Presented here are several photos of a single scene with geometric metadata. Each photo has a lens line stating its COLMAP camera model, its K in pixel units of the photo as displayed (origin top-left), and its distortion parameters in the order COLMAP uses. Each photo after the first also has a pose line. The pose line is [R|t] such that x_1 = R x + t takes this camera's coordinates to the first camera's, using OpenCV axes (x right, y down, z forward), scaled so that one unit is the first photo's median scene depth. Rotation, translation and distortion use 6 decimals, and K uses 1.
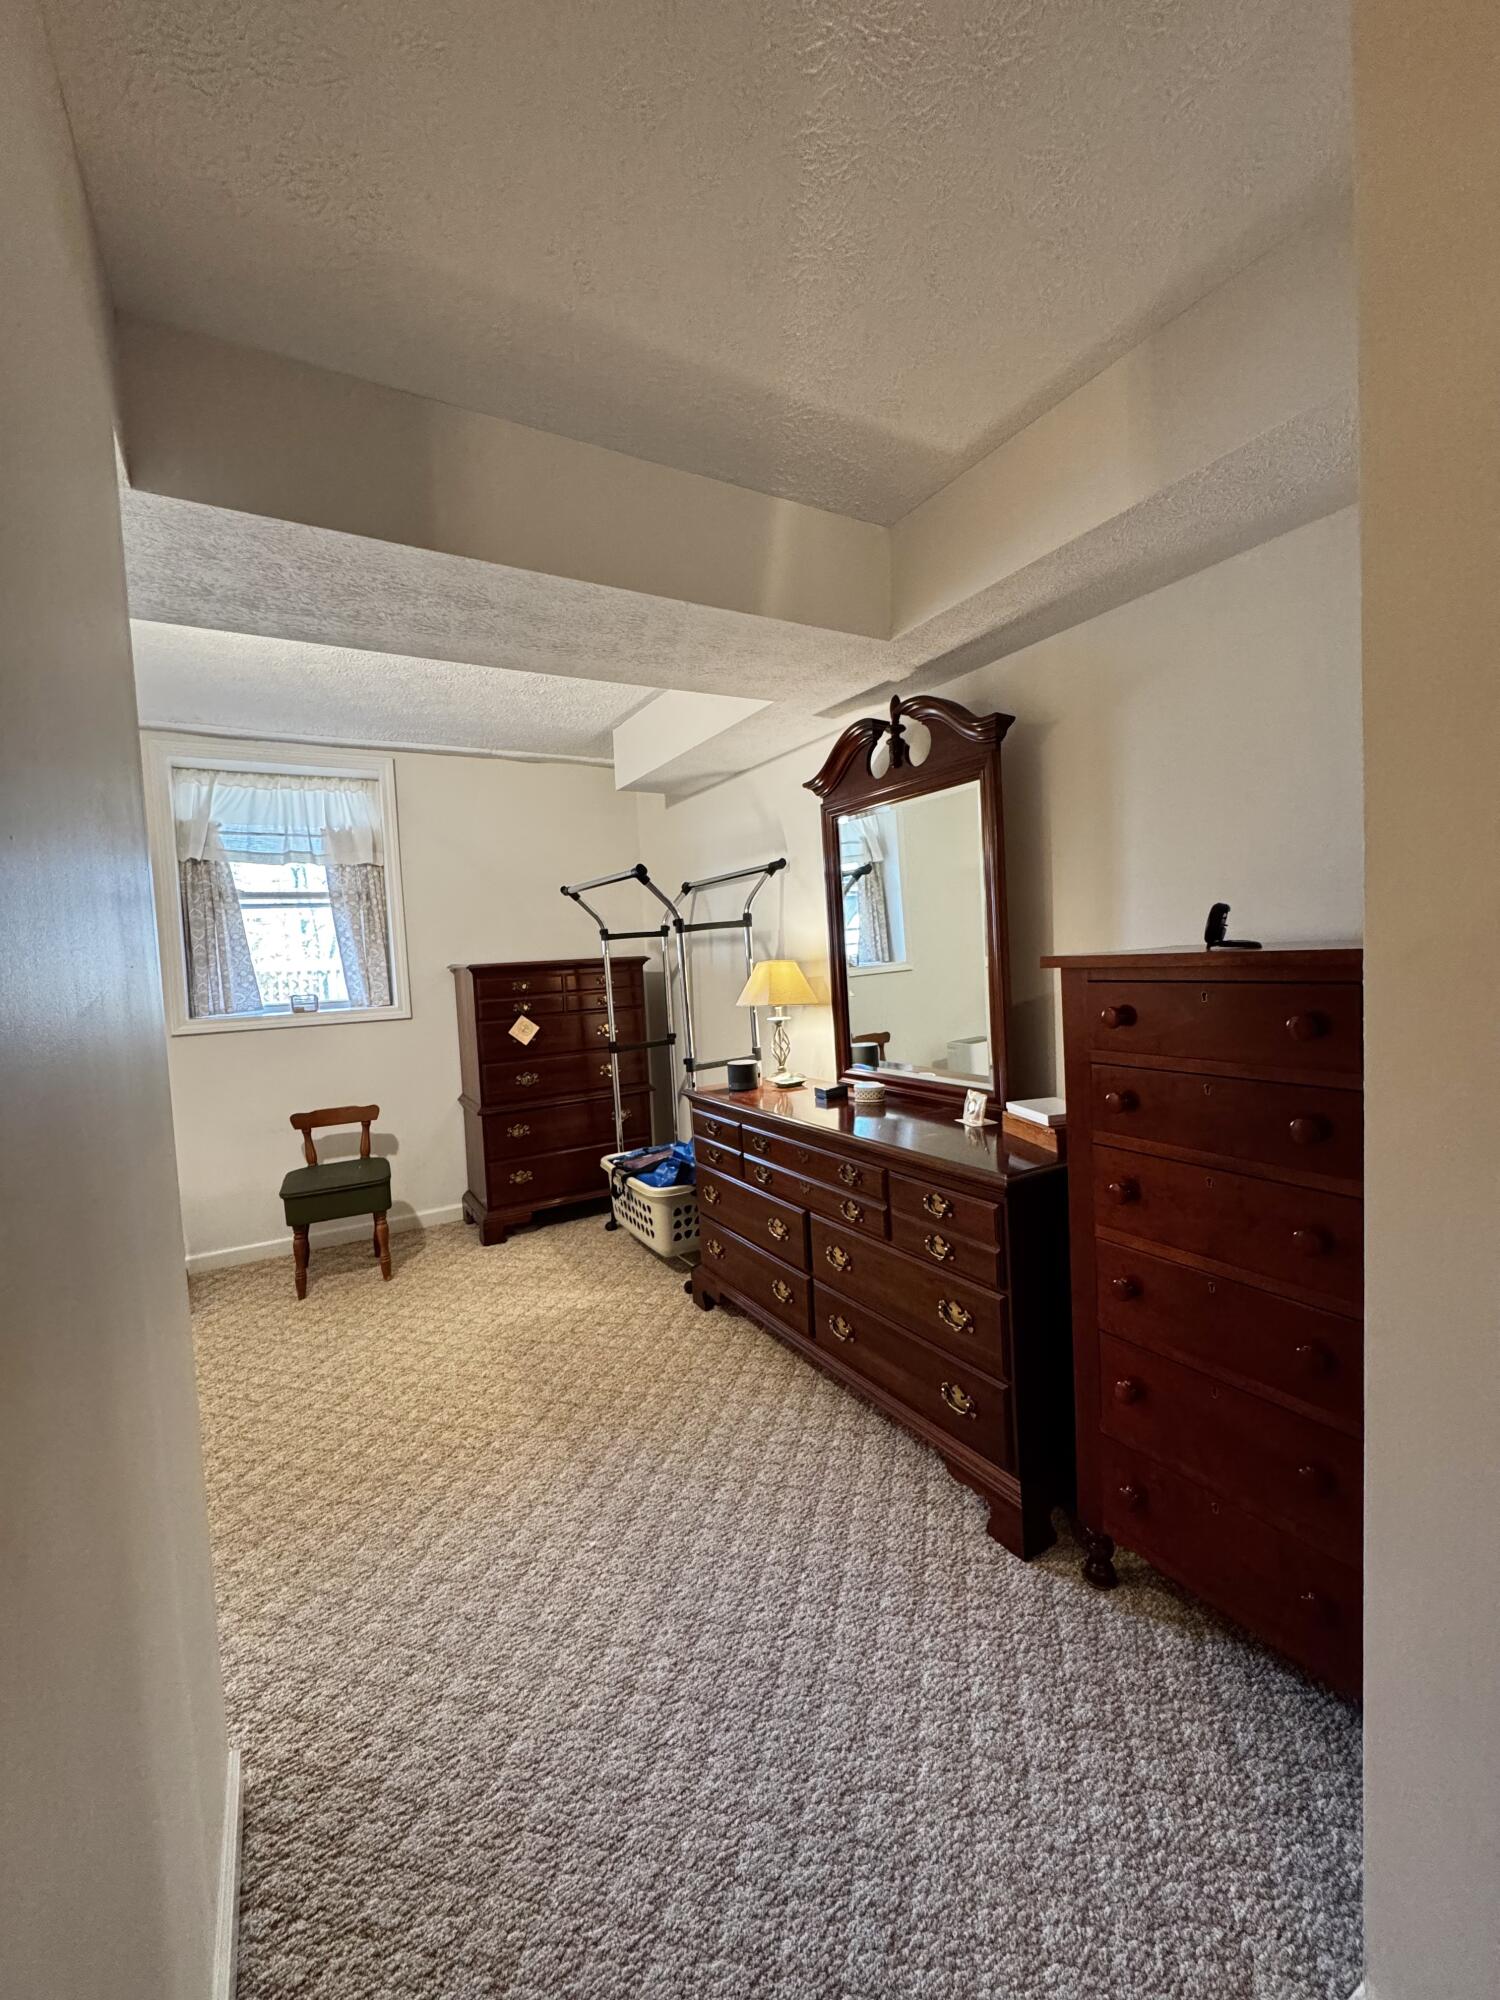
lens RADIAL K [[806.0, 0, 750.0], [0, 806.0, 1000.0], [0, 0, 1]] dist [-0.000220, -0.000016]
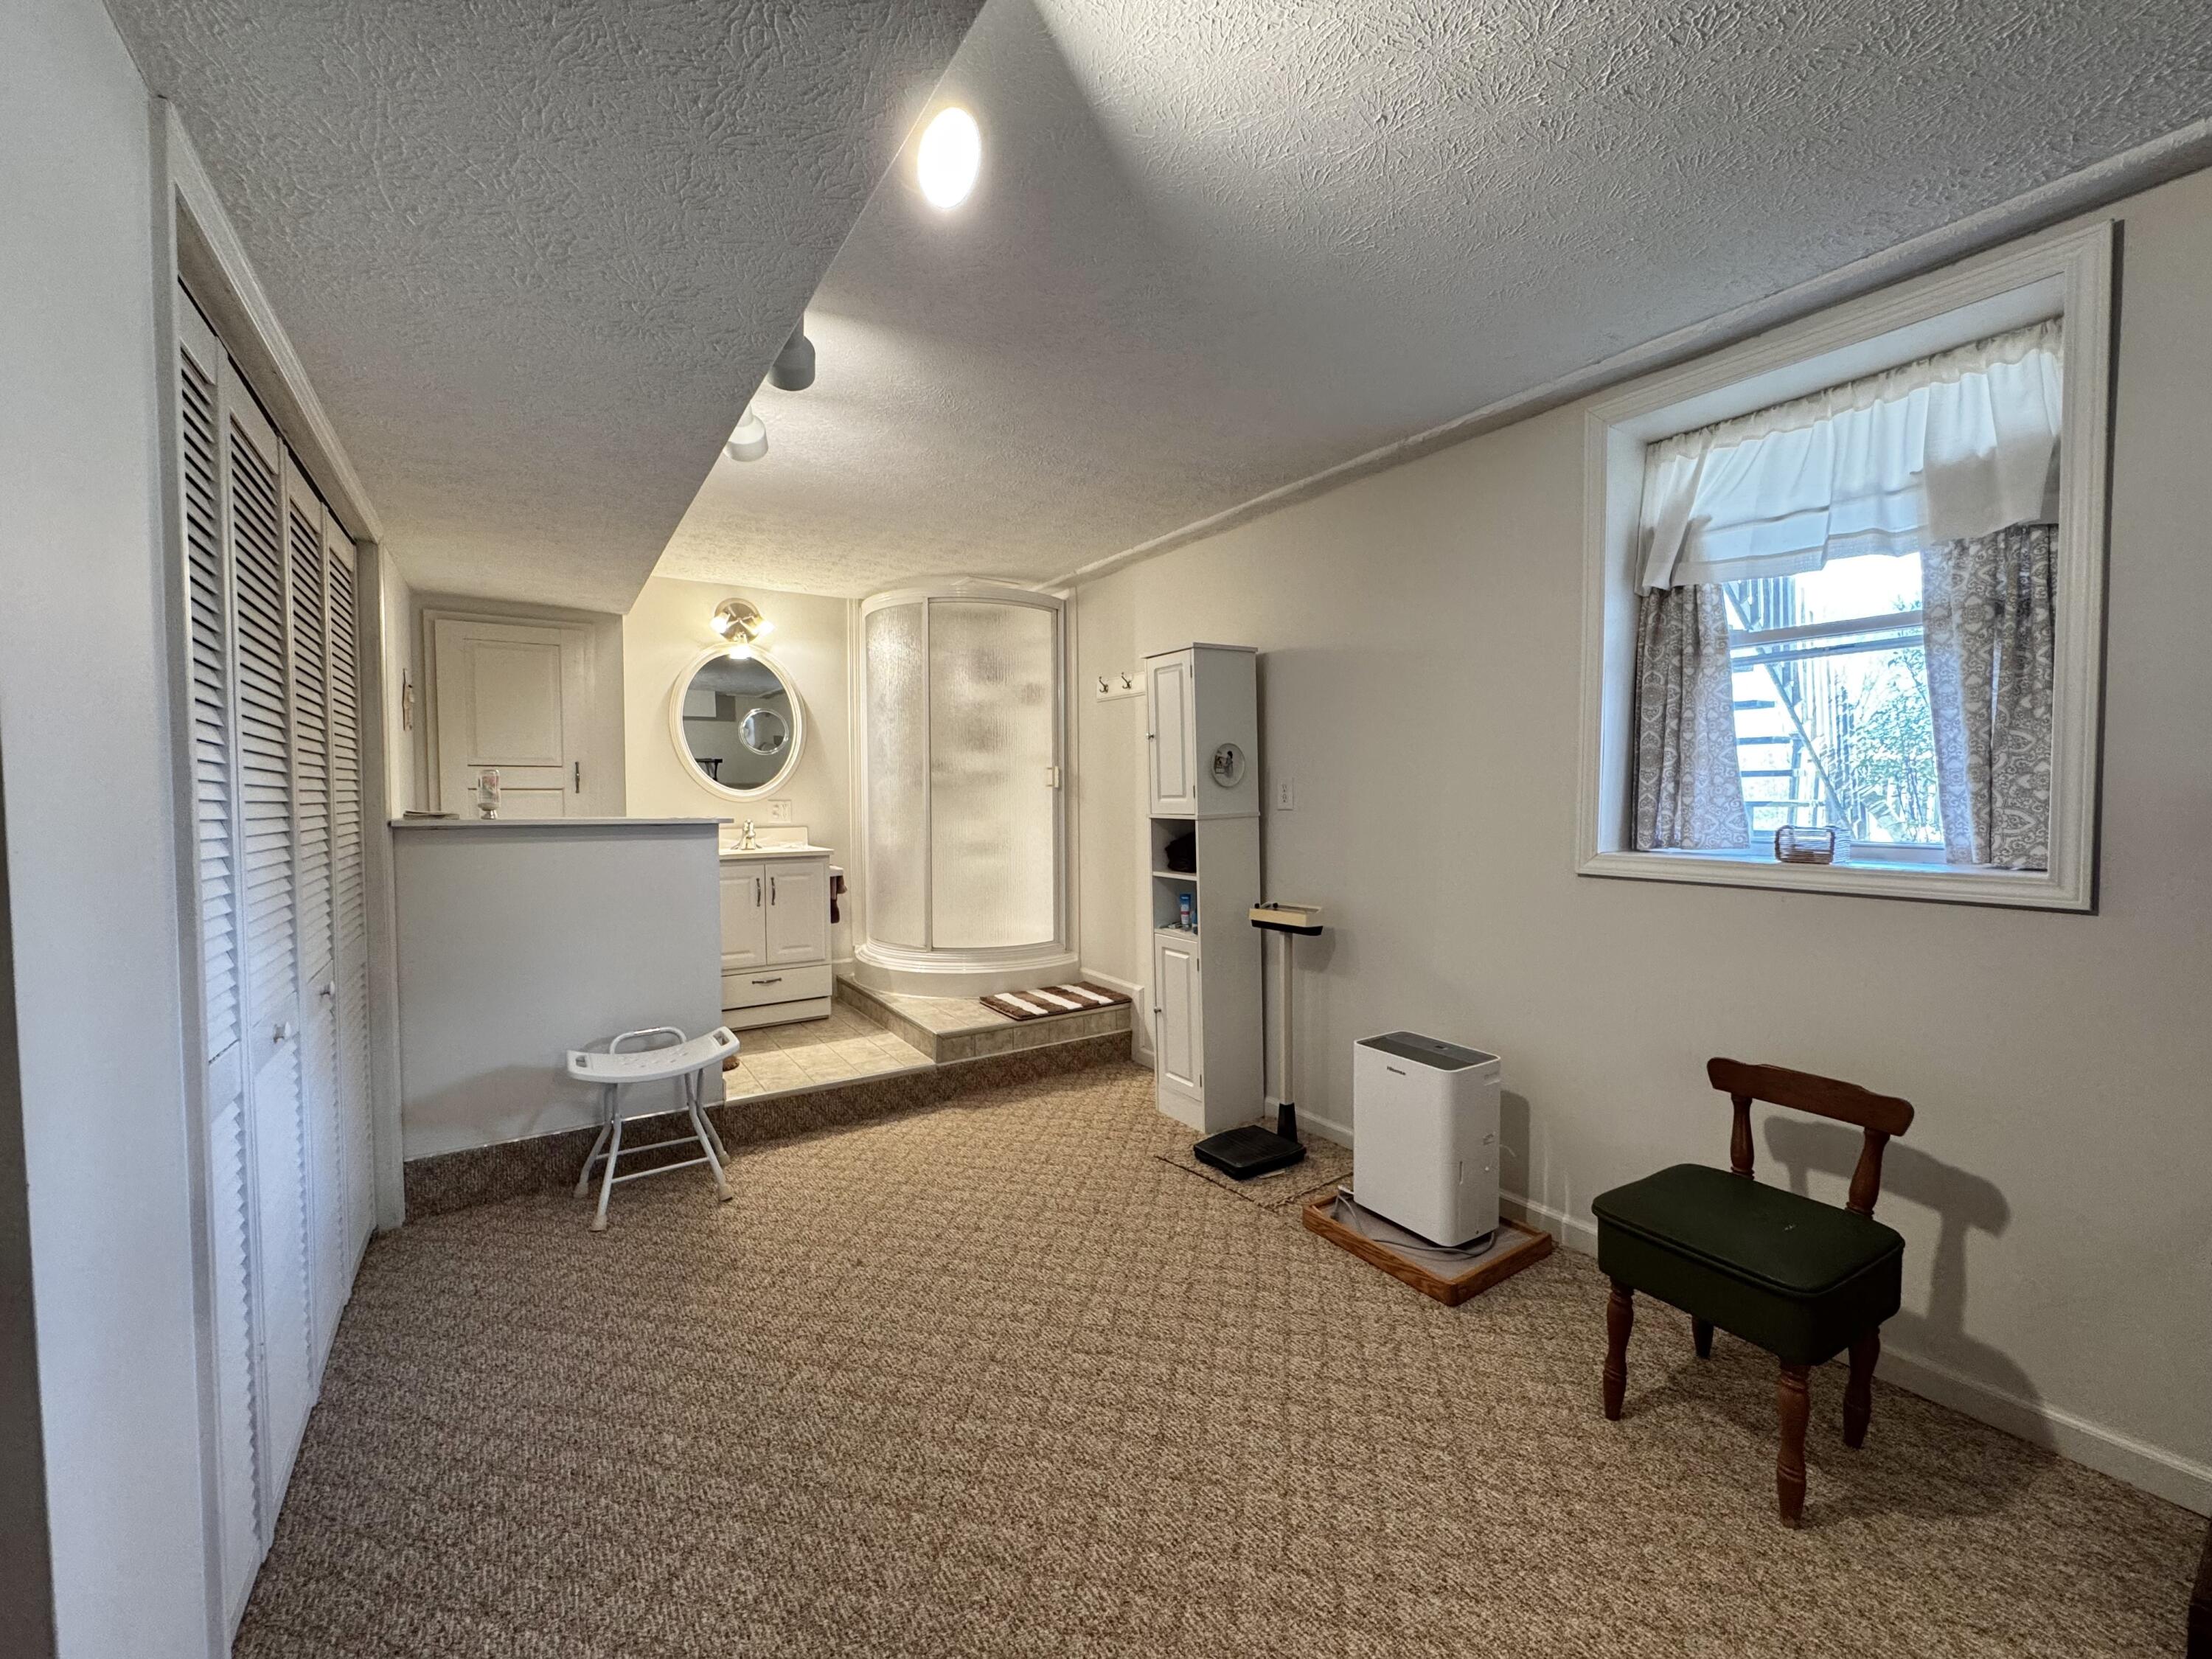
lens RADIAL K [[886.1, 0, 1106.0], [0, 886.1, 829.5], [0, 0, 1]] dist [-0.000580, 0.000097]
pose [[0.057332, 0.088014, -0.994468, -0.039433], [-0.053941, 0.994924, 0.084945, -0.029143], [0.996897, 0.048773, 0.061789, 0.547417]]
